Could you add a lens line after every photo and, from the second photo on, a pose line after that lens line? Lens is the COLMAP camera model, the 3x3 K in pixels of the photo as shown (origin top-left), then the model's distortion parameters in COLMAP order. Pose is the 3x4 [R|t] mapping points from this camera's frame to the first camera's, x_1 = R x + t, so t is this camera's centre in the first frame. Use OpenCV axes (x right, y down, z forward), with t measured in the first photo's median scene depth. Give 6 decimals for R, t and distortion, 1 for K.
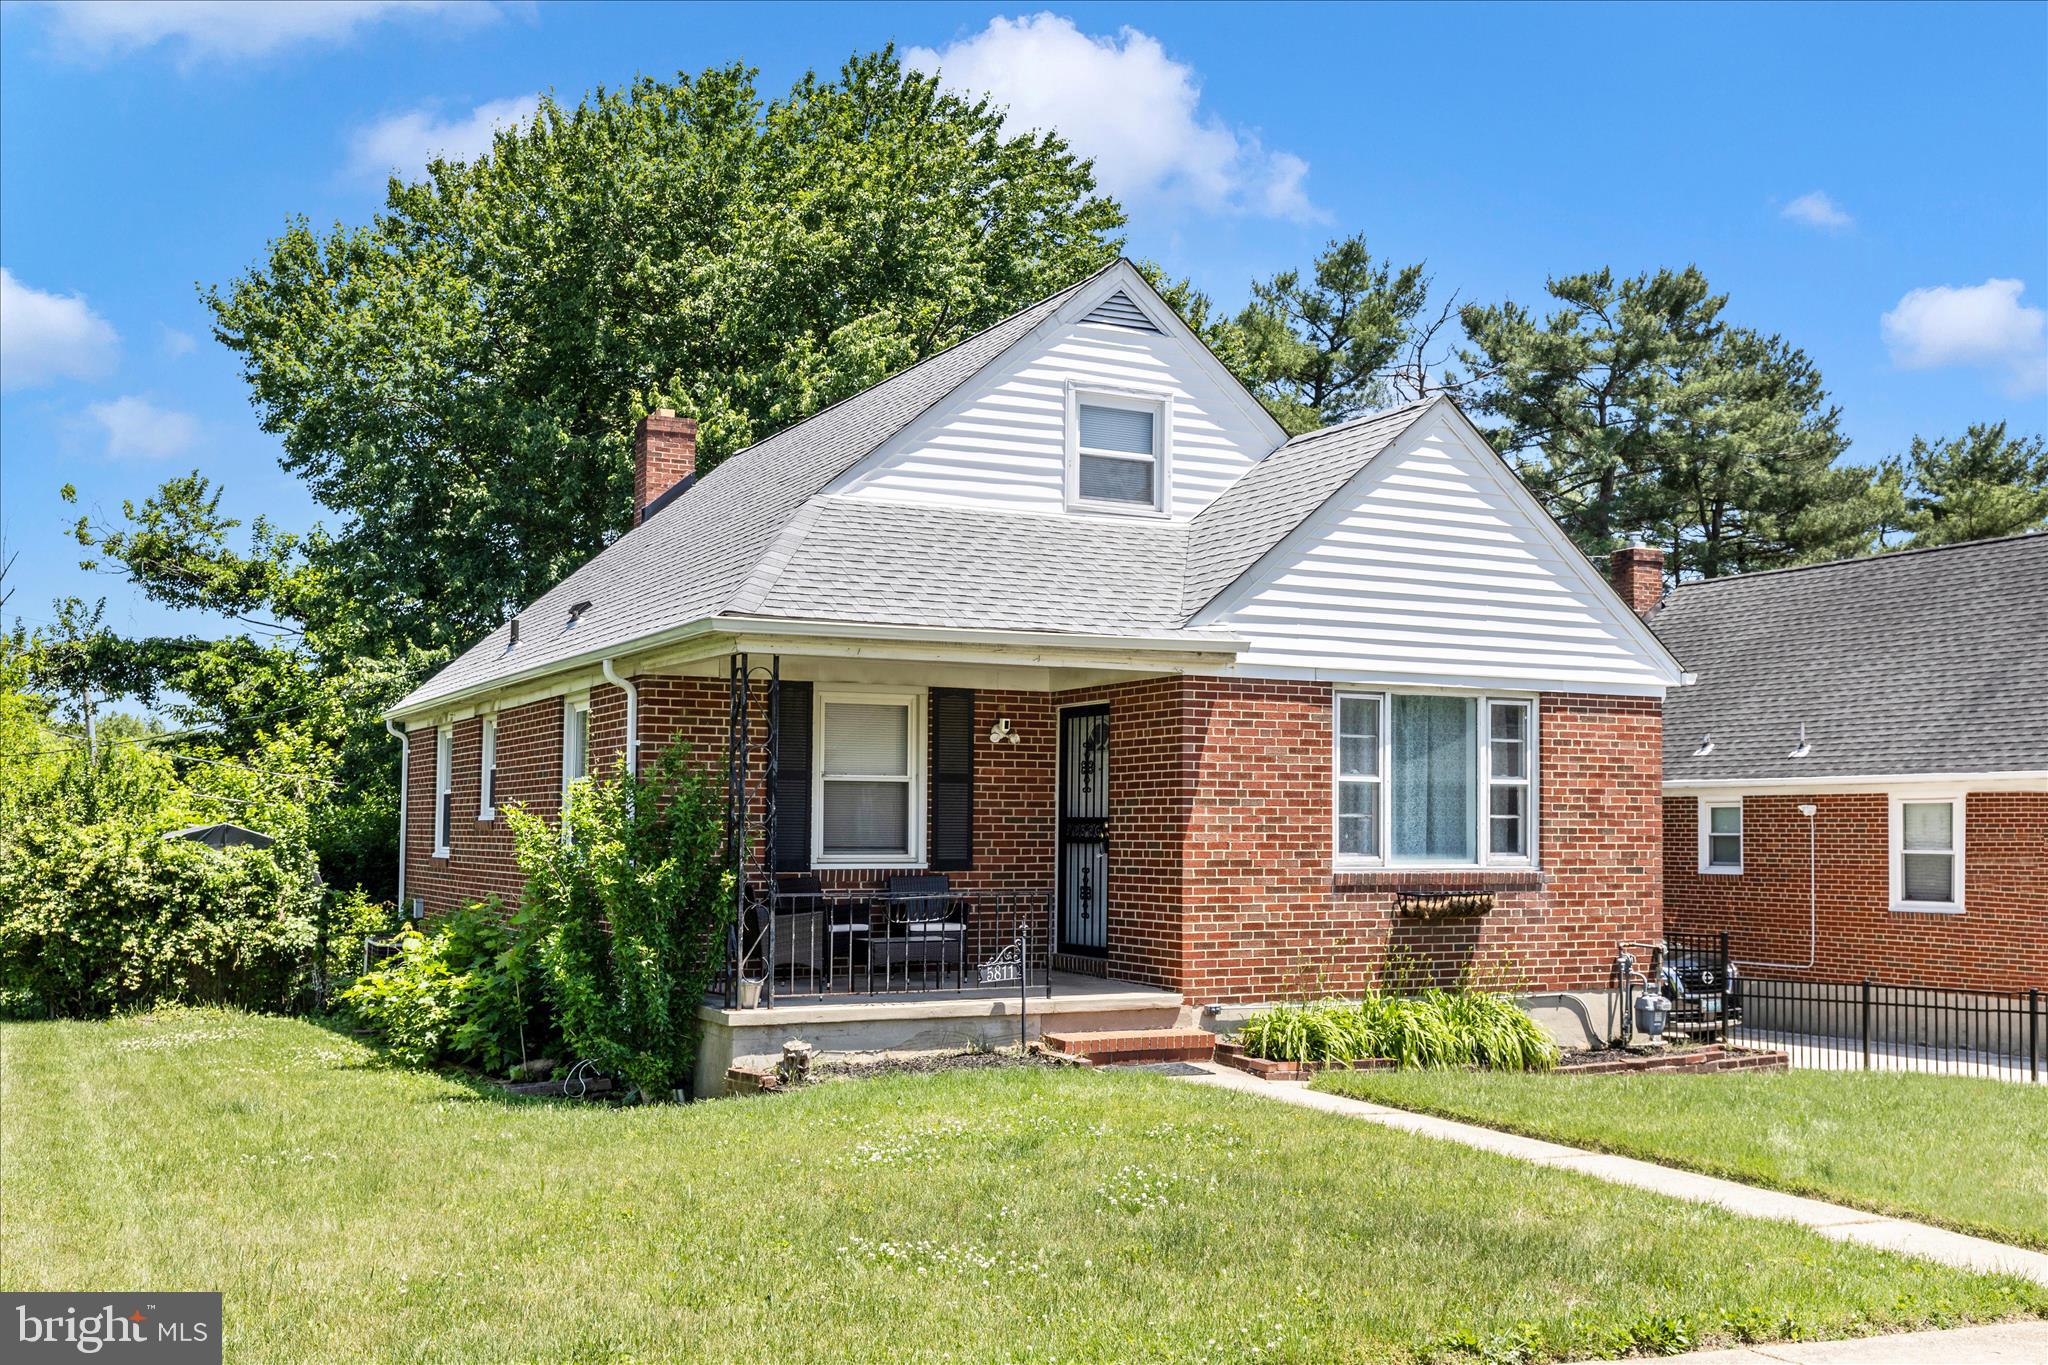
lens RADIAL K [[2046.6, 0, 1026.7], [0, 2046.6, 682.3], [0, 0, 1]] dist [-0.020743, 0.000000]
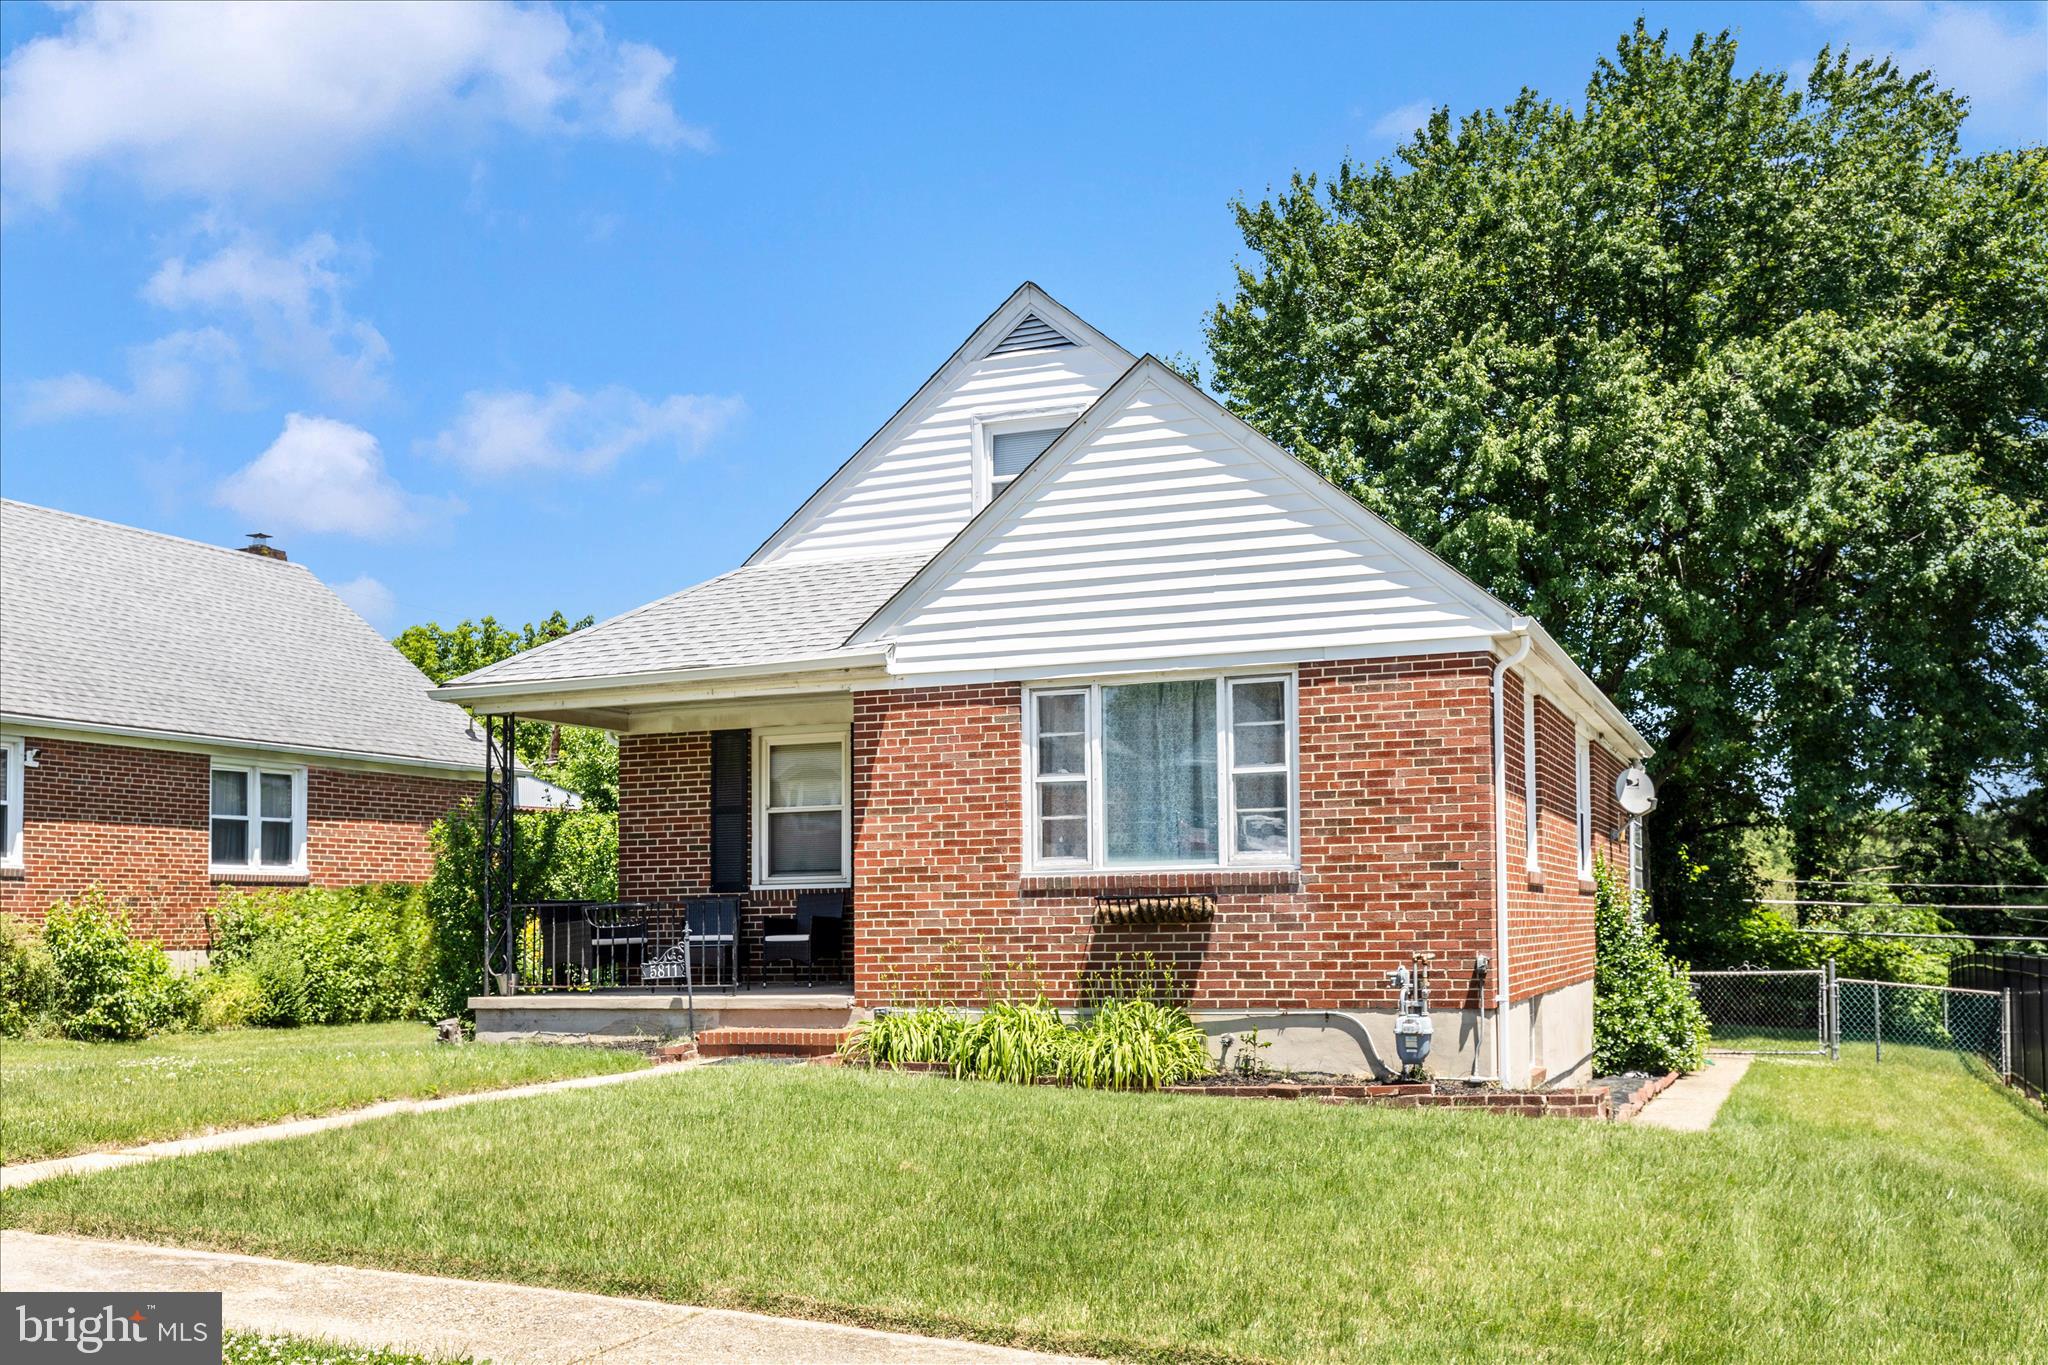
lens RADIAL K [[2046.6, 0, 1053.6], [0, 2046.6, 765.9], [0, 0, 1]] dist [-0.020743, 0.000000]
pose [[0.648740, -0.075414, -0.757265, 0.886426], [0.075061, 0.996567, -0.034941, 0.074564], [0.757300, -0.034173, 0.652173, 0.375961]]
